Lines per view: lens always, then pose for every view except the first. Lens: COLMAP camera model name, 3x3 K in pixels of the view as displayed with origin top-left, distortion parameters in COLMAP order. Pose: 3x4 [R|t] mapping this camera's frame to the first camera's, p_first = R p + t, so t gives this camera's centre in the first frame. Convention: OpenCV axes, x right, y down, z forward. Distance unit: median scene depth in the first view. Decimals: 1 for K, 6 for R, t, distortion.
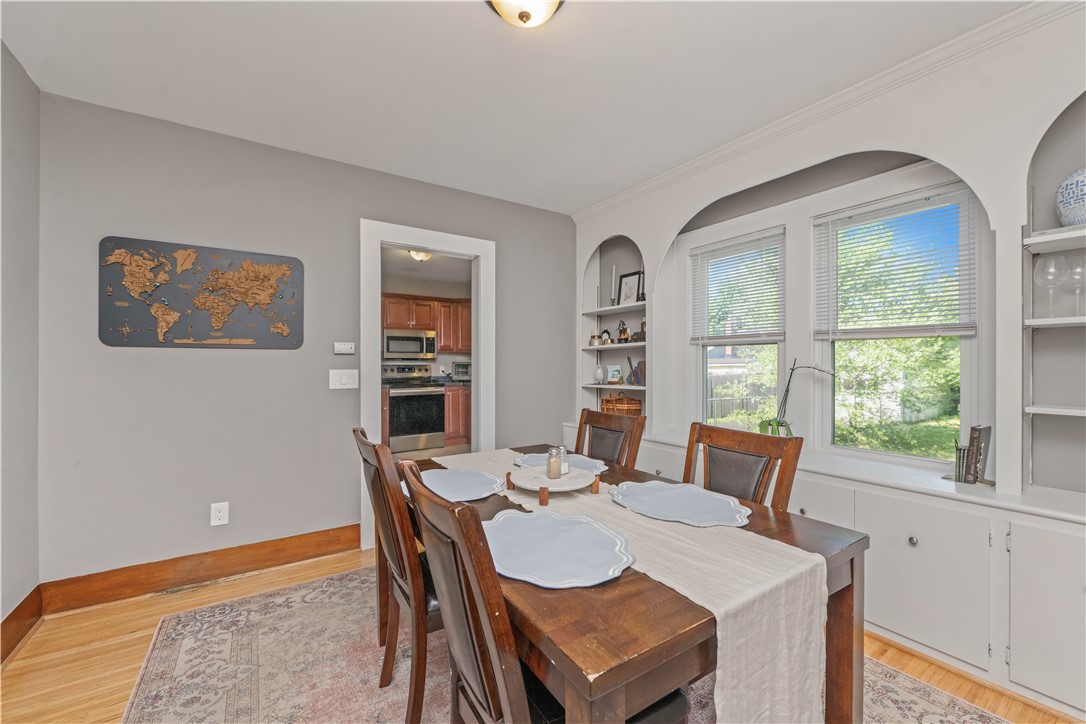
lens RADIAL K [[446.7, 0, 547.4], [0, 446.7, 368.1], [0, 0, 1]] dist [-0.001966, -0.000141]
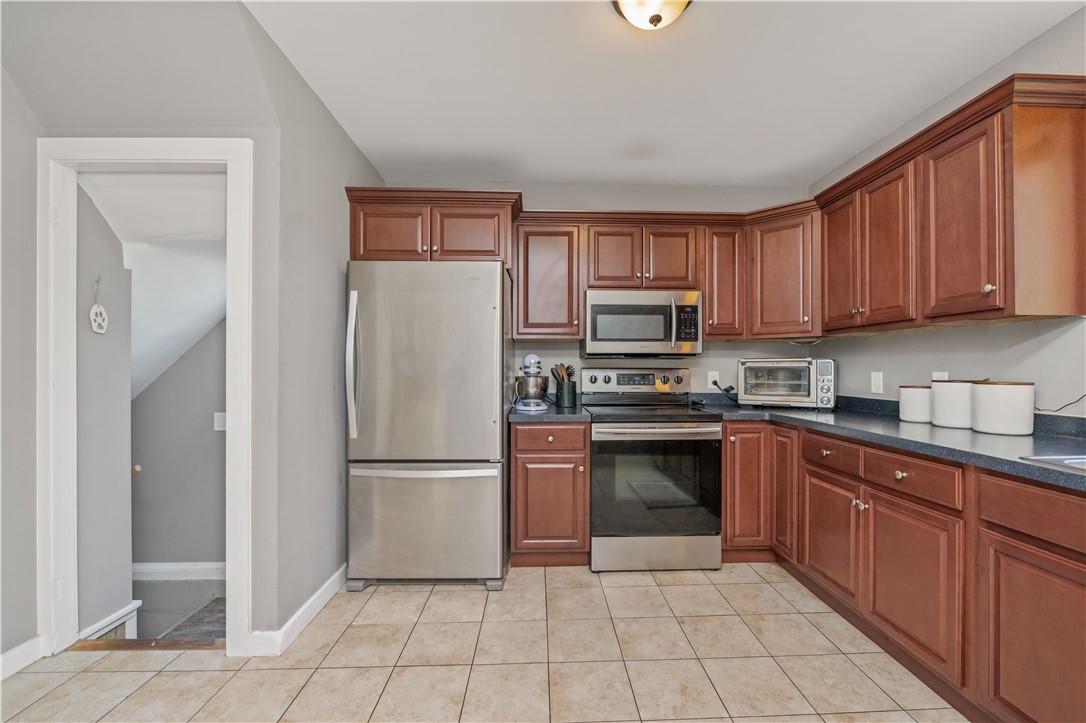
lens RADIAL K [[442.4, 0, 564.0], [0, 442.4, 366.3], [0, 0, 1]] dist [-0.003578, -0.000463]
pose [[0.860660, -0.000087, -0.509180, -0.145527], [-0.008098, 0.999871, -0.013860, -0.002158], [0.509116, 0.016052, 0.860548, 0.565987]]
